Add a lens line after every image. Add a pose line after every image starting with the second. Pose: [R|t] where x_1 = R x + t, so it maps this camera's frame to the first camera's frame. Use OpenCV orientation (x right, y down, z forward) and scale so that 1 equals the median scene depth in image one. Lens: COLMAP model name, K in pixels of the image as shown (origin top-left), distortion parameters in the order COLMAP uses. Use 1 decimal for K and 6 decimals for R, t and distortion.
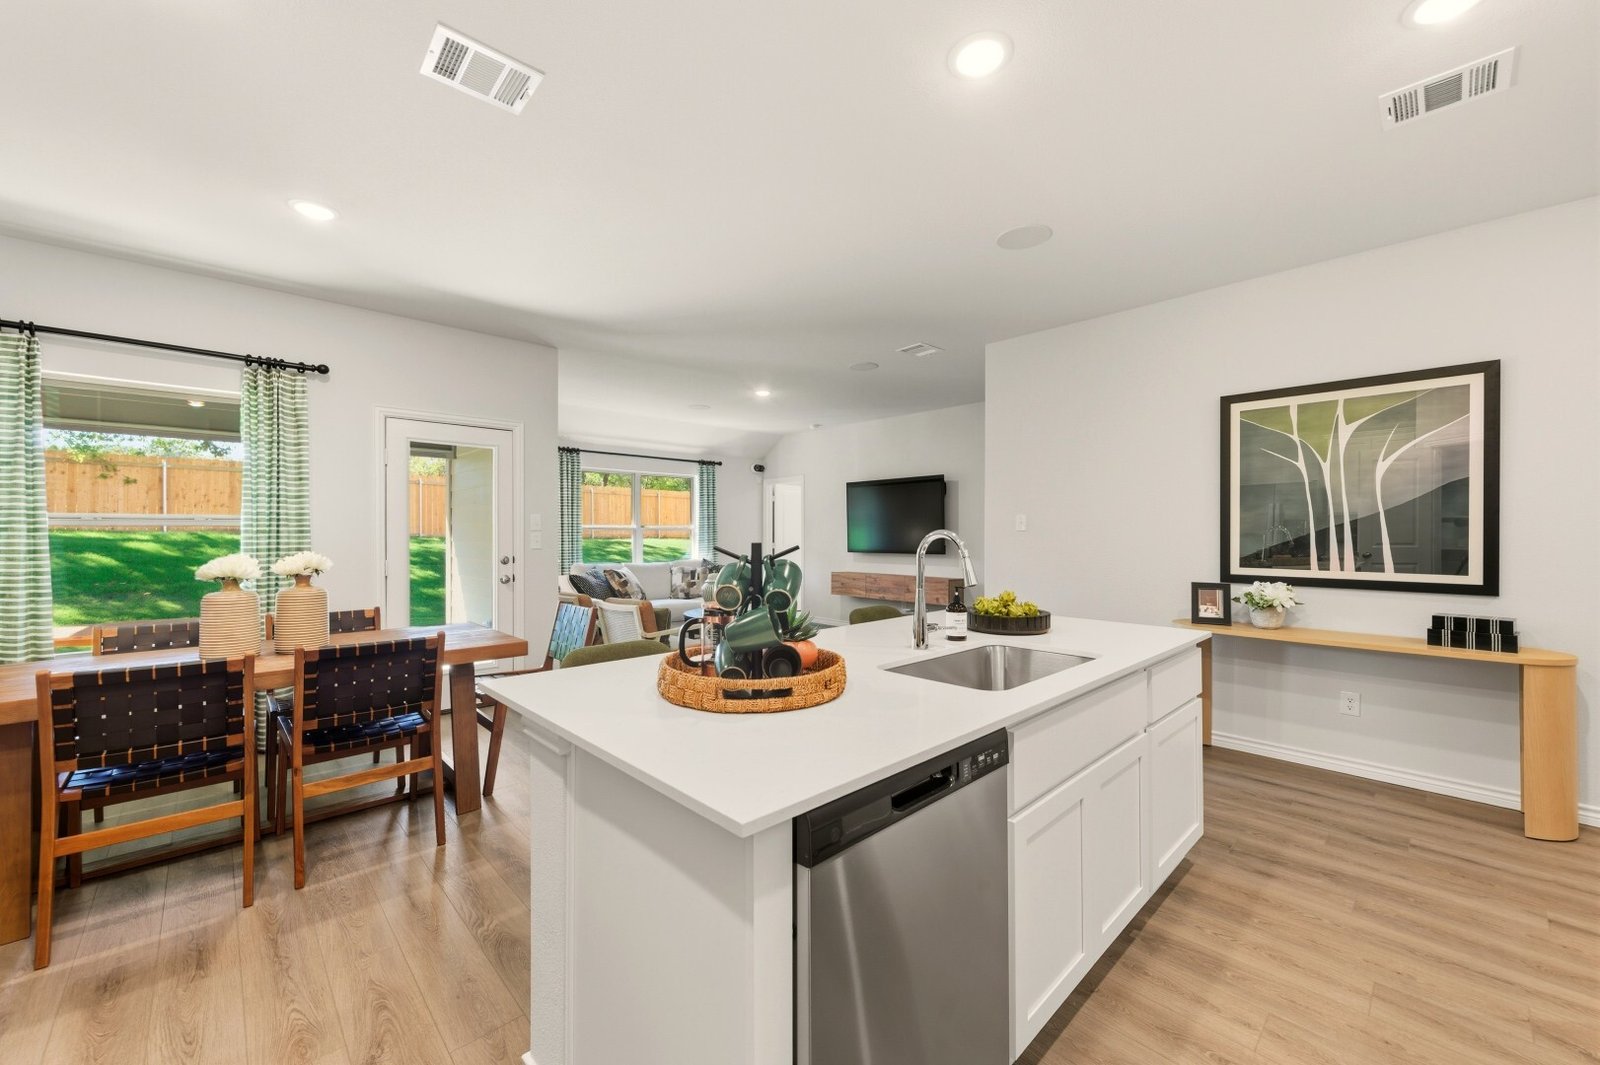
lens RADIAL K [[624.3, 0, 800.6], [0, 624.3, 526.8], [0, 0, 1]] dist [0.002469, 0.000244]
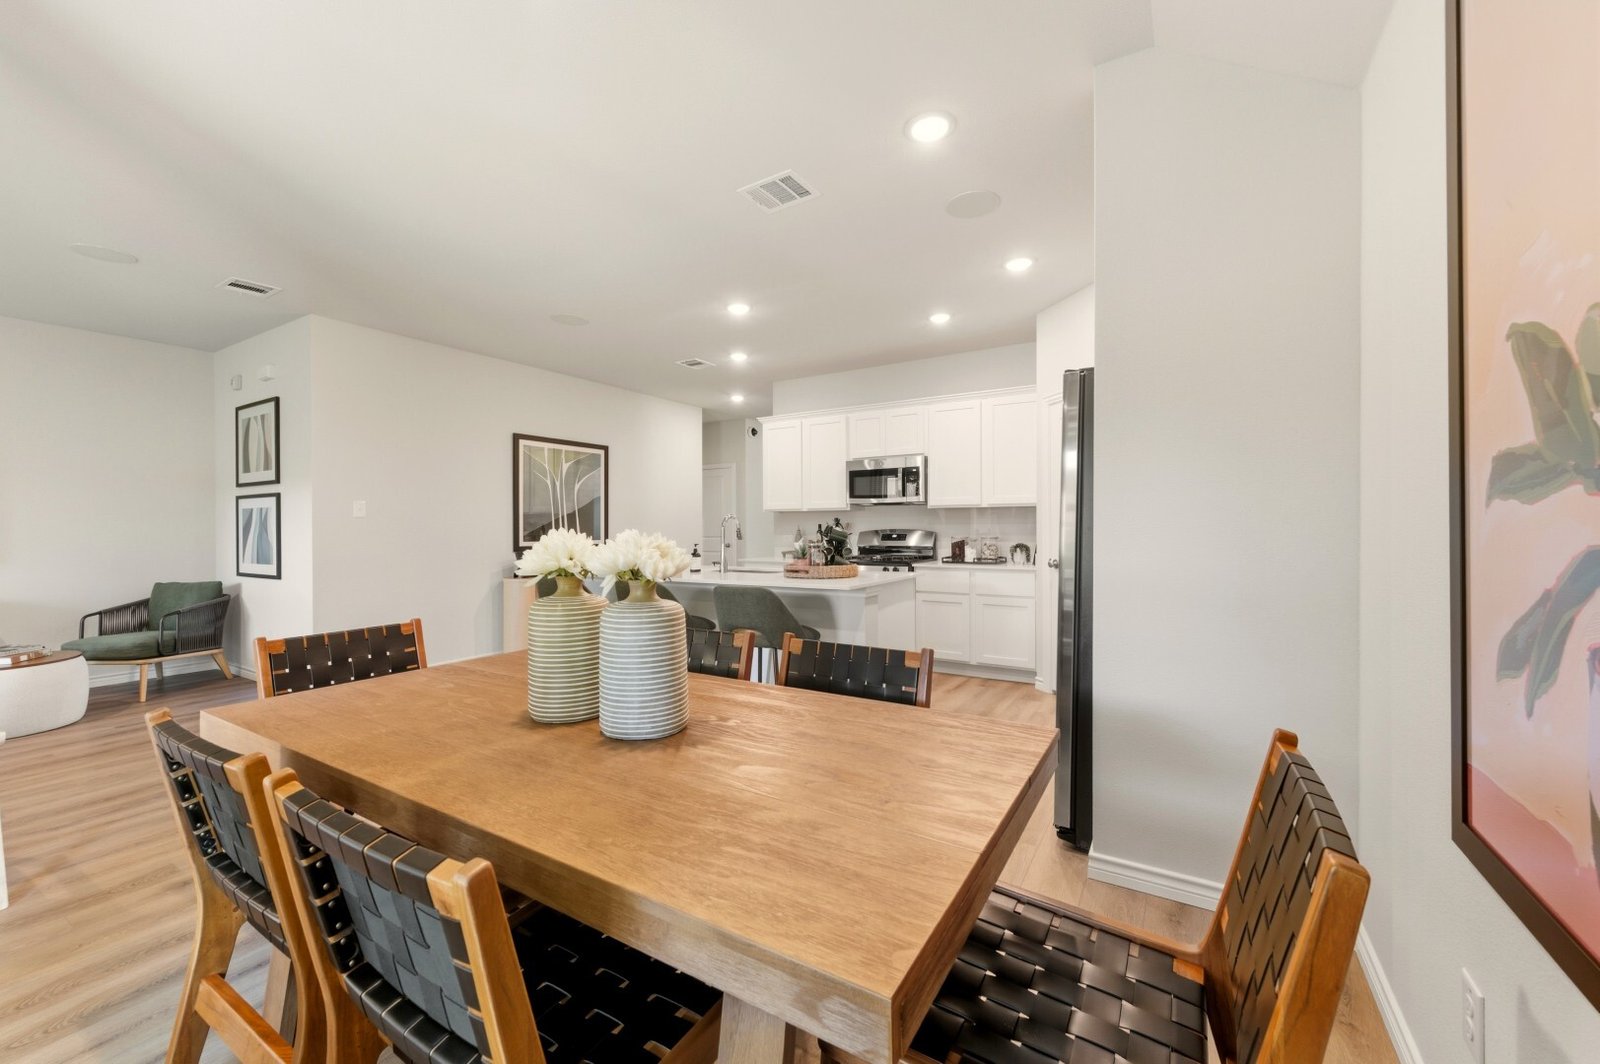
lens RADIAL K [[624.3, 0, 800.6], [0, 624.3, 526.3], [0, 0, 1]] dist [0.002469, 0.000244]
pose [[-0.244969, 0.000494, 0.969531, -1.144481], [-0.001875, 0.999998, -0.000983, 0.027639], [-0.969529, -0.002059, -0.244968, 0.779746]]
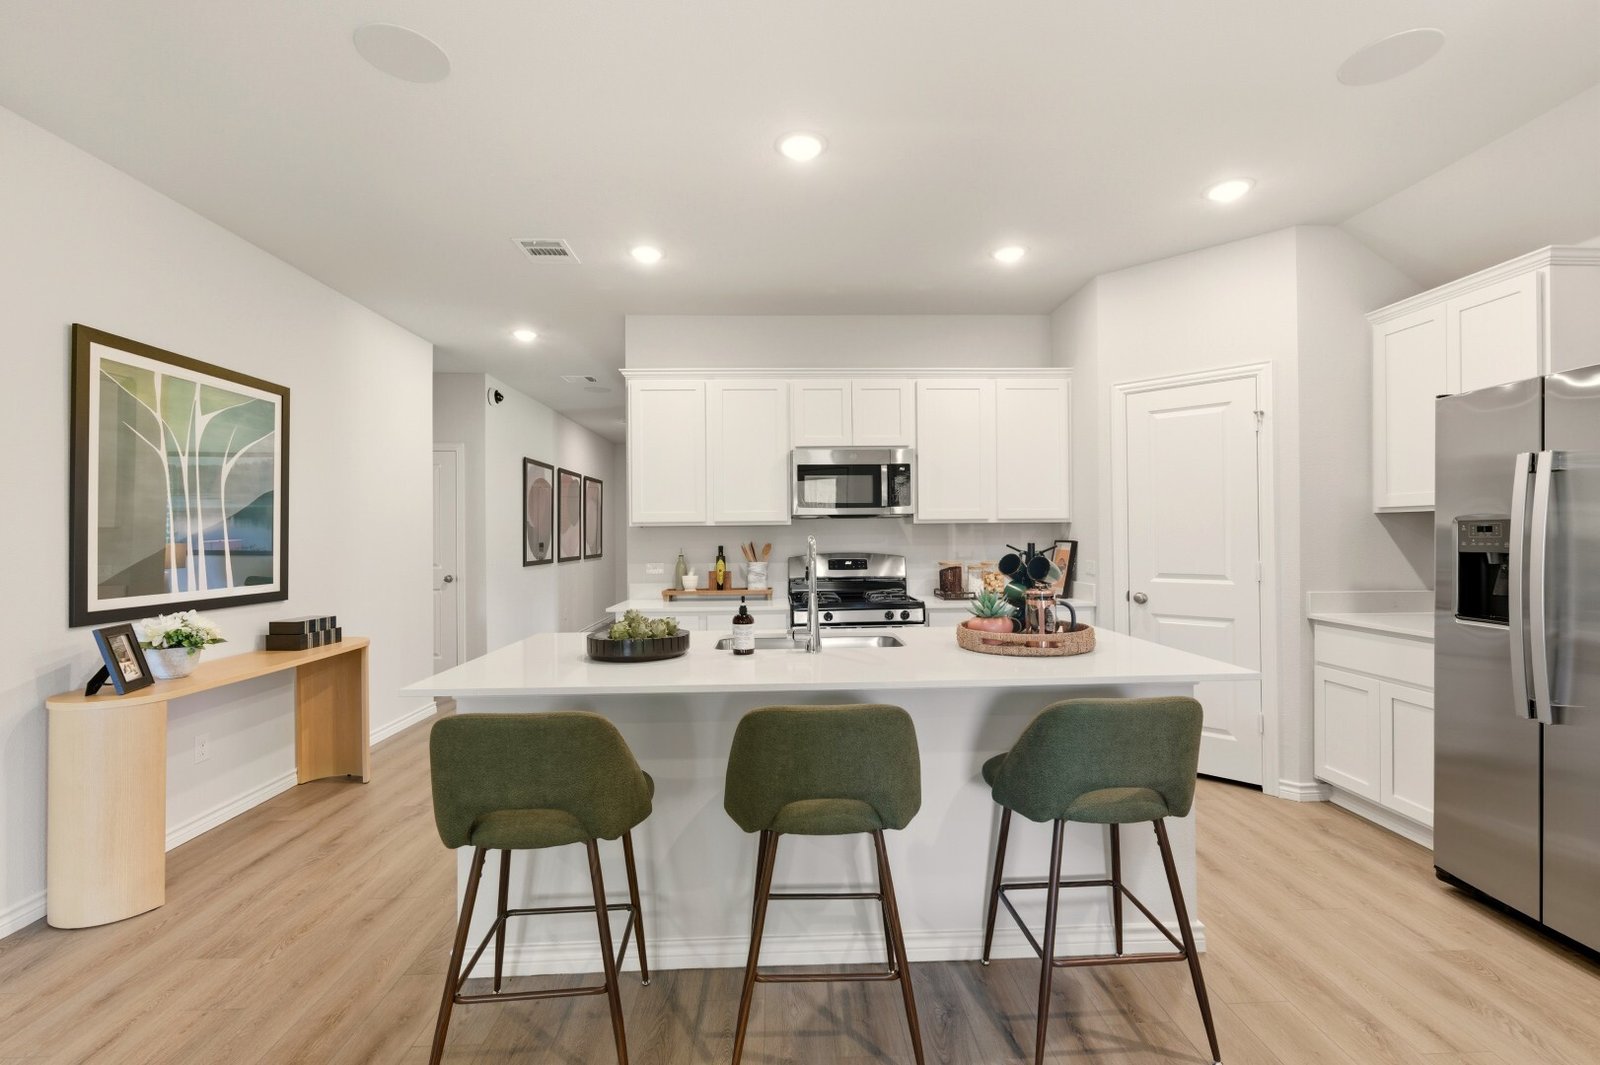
lens RADIAL K [[694.3, 0, 788.5], [0, 694.3, 528.7], [0, 0, 1]] dist [0.004046, 0.000473]
pose [[-0.730740, 0.012202, 0.682547, -0.339580], [0.003707, 0.999896, -0.013907, 0.005063], [-0.682646, -0.007632, -0.730710, 1.155091]]
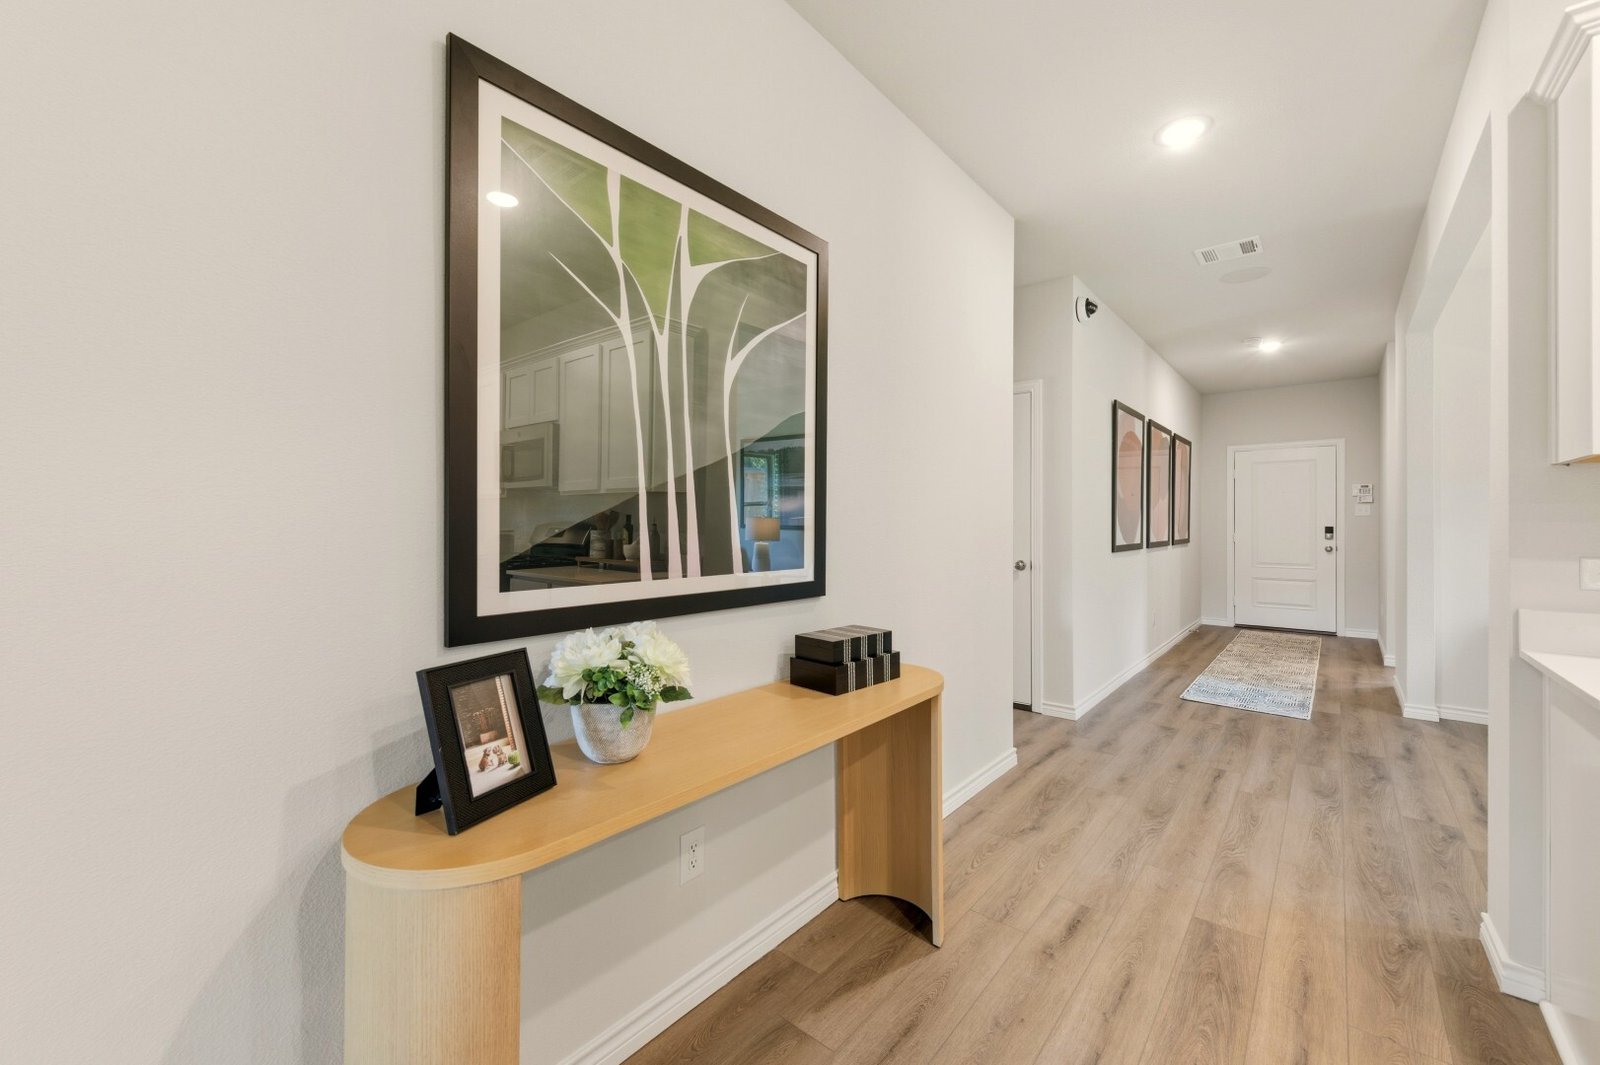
lens RADIAL K [[624.3, 0, 800.6], [0, 624.3, 526.8], [0, 0, 1]] dist [0.002469, 0.000244]
pose [[-0.096609, -0.003729, 0.995315, 0.400346], [-0.006633, 0.999973, 0.003103, 0.031853], [-0.995300, -0.006302, -0.096631, 0.971456]]
